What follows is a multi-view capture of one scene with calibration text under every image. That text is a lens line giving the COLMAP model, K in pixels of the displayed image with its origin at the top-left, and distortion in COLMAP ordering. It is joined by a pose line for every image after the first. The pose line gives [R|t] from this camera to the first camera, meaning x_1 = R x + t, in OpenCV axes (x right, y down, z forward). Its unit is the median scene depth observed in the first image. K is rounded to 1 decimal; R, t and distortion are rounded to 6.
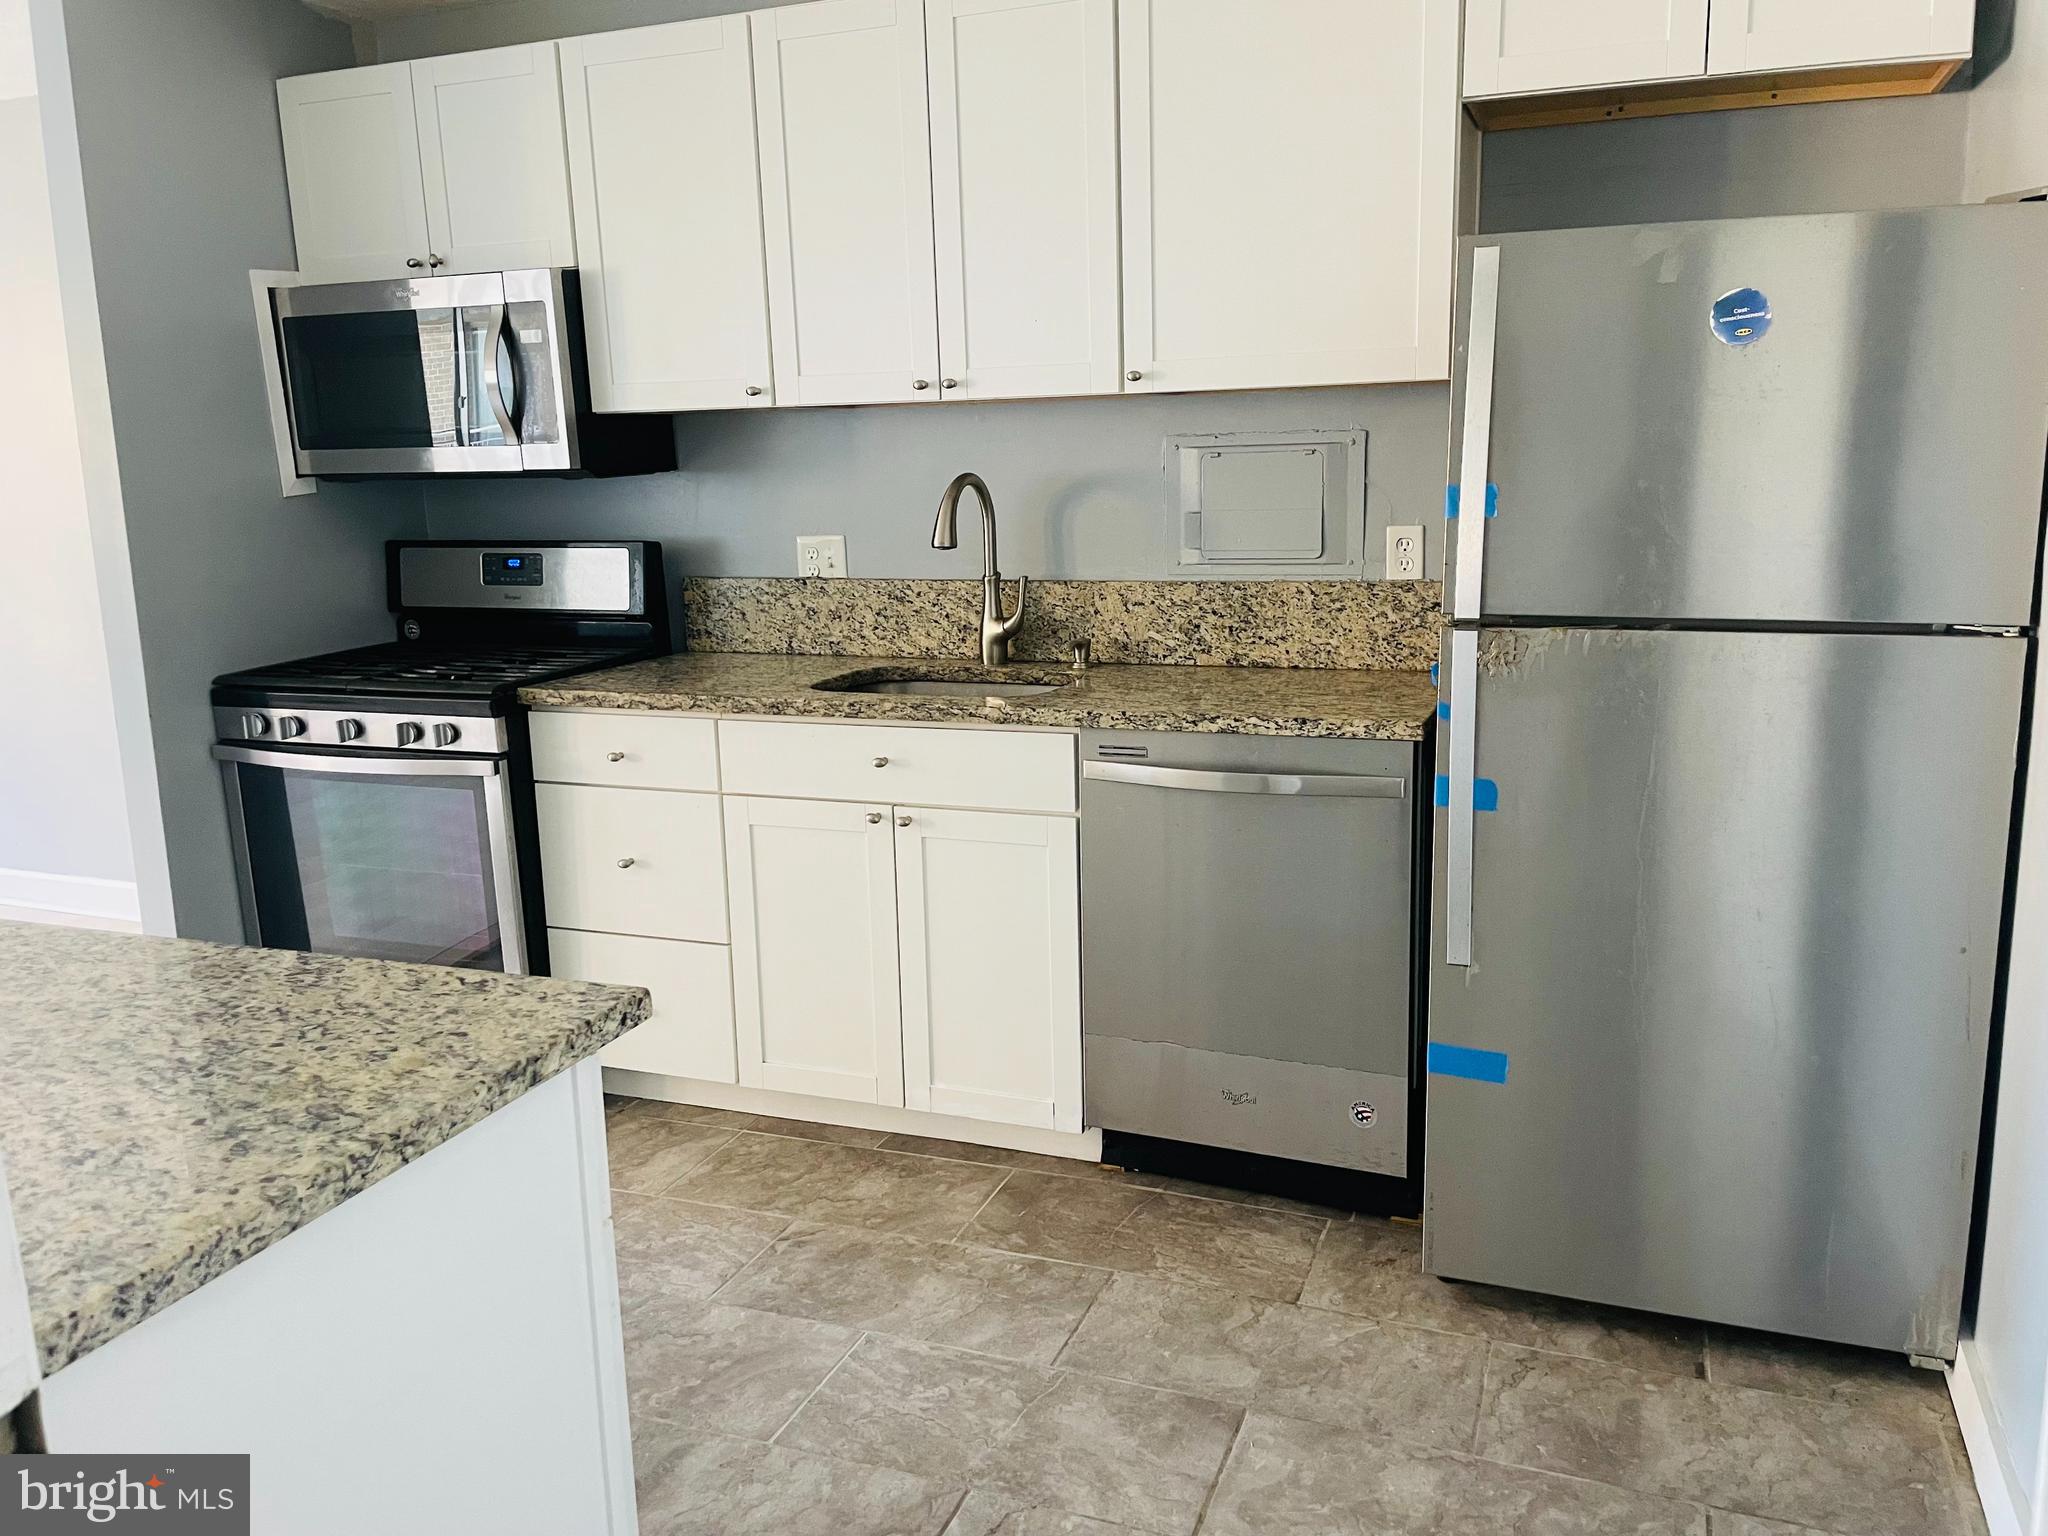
lens RADIAL K [[1552.0, 0, 1024.0], [0, 1552.0, 768.0], [0, 0, 1]] dist [0.059425, -0.118714]
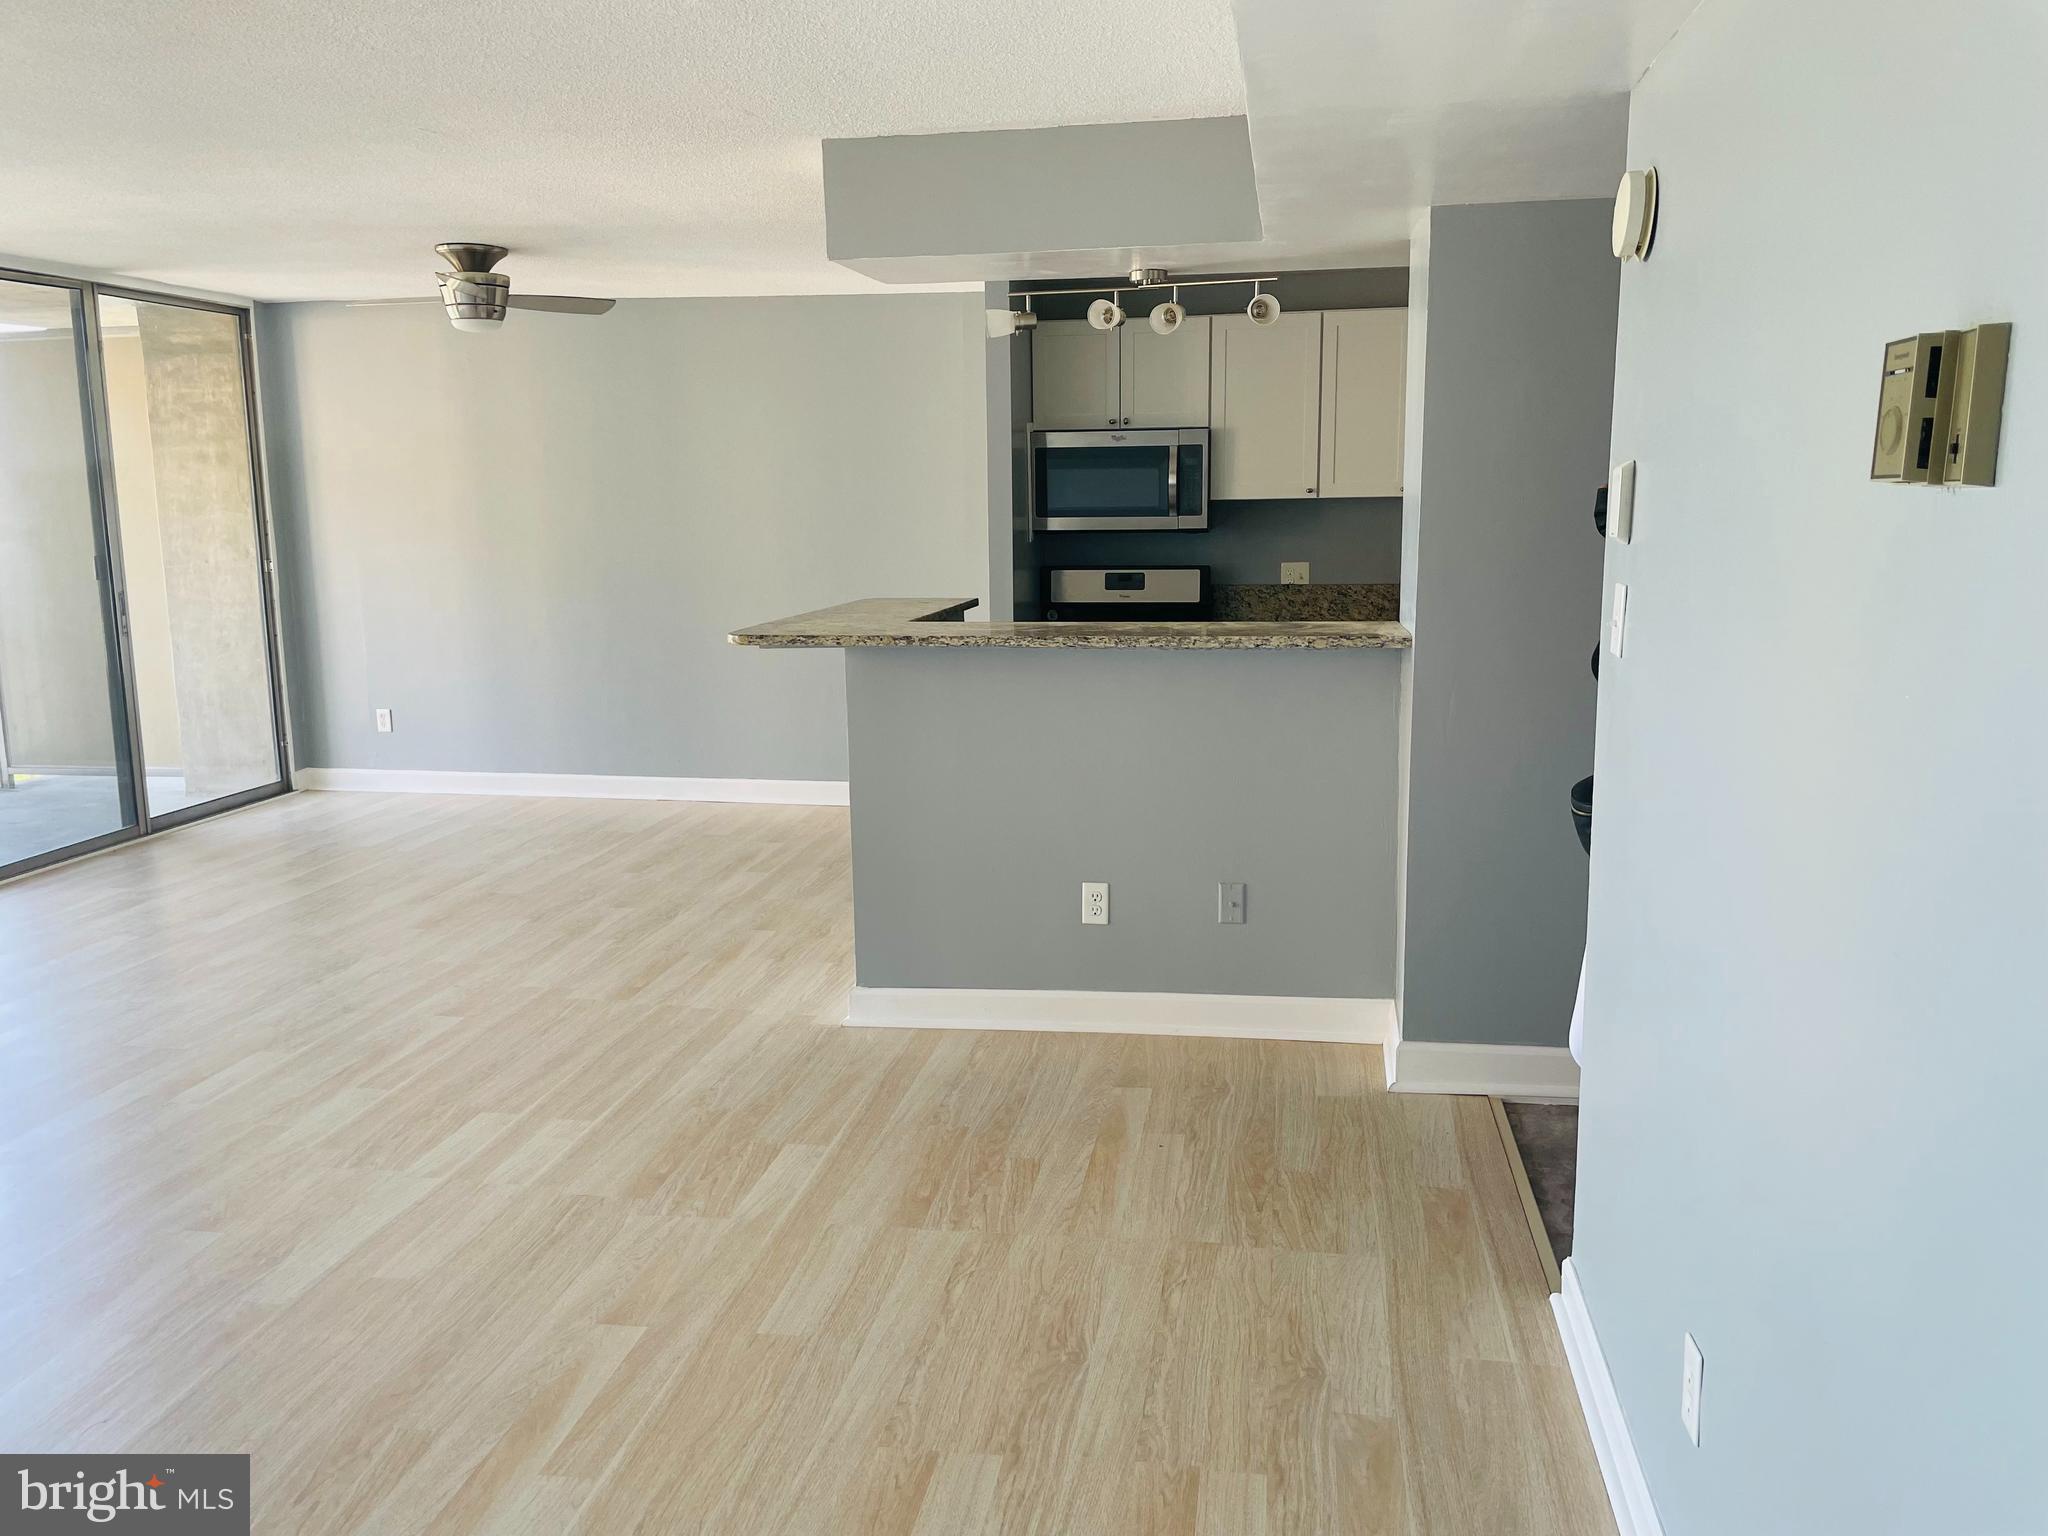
lens RADIAL K [[1552.0, 0, 1024.0], [0, 1552.0, 768.0], [0, 0, 1]] dist [0.059425, -0.118714]
pose [[0.978190, -0.018178, 0.206913, -0.930435], [0.027958, 0.998621, -0.044441, 0.195177], [-0.205820, 0.049257, 0.977349, -0.869069]]
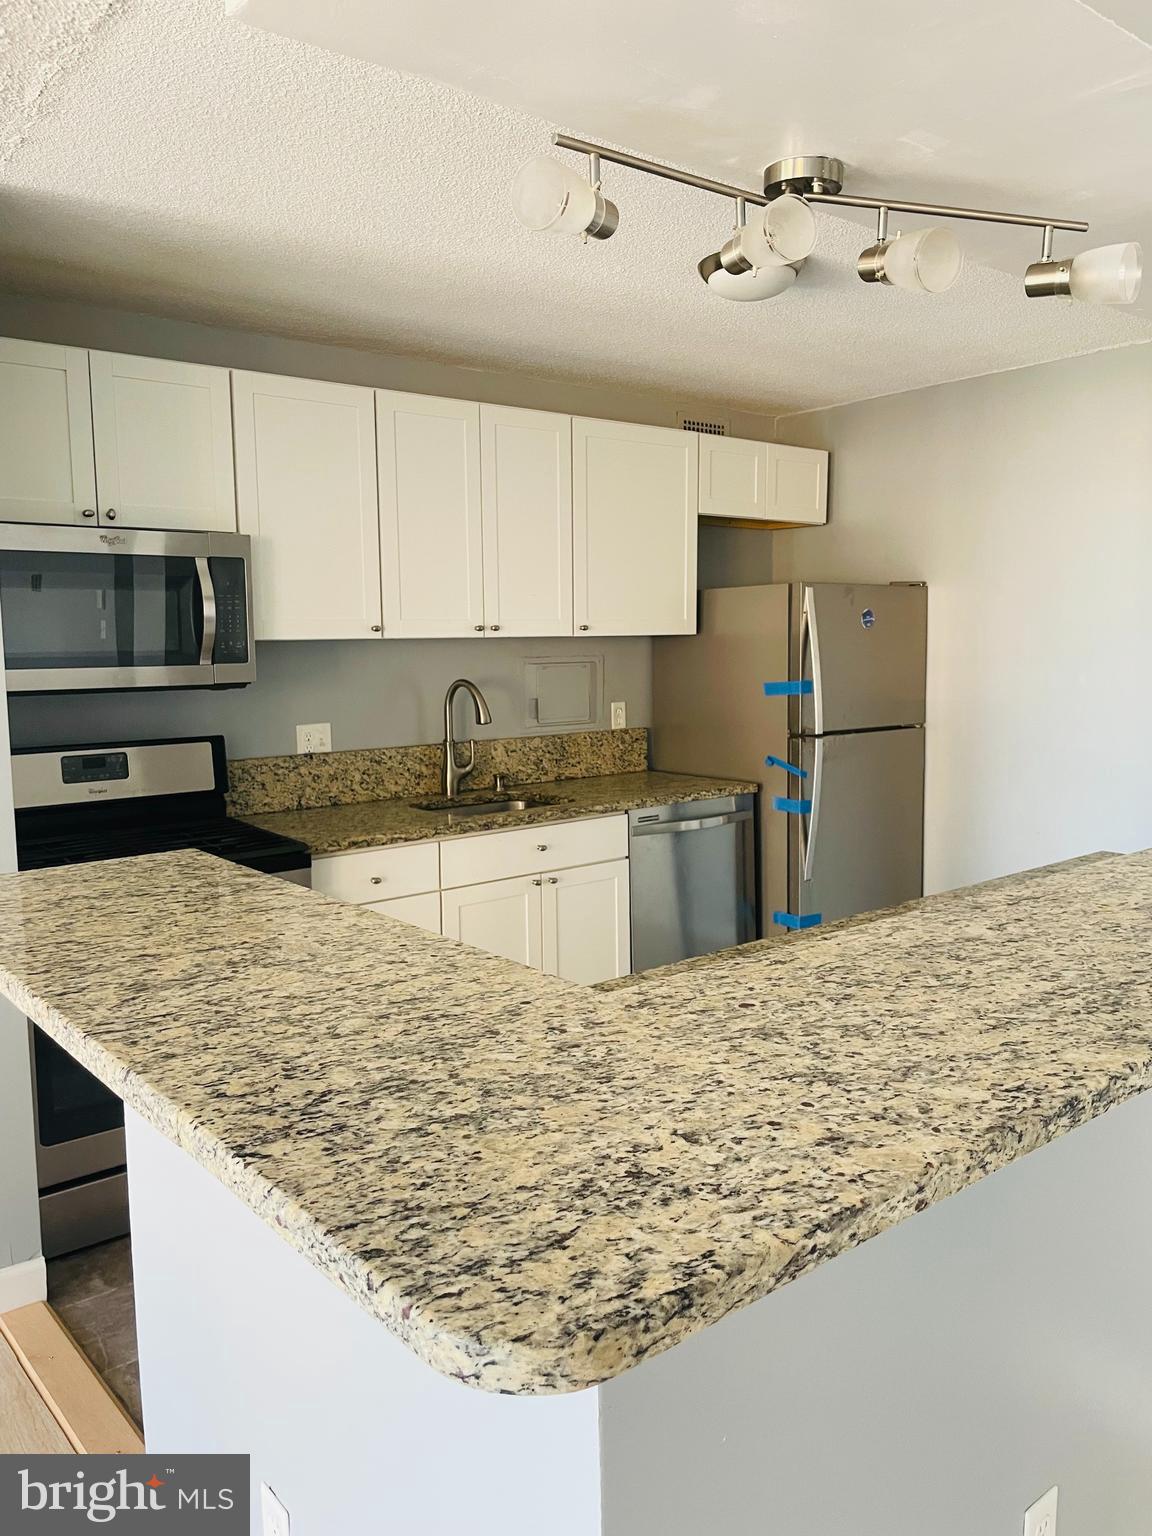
lens RADIAL K [[1164.0, 0, 576.0], [0, 1164.0, 768.0], [0, 0, 1]] dist [0.059425, -0.118714]
pose [[0.495723, -0.081570, 0.864642, -1.016209], [0.172671, 0.984961, -0.006077, -0.065873], [-0.851143, 0.152311, 0.502352, 0.278245]]
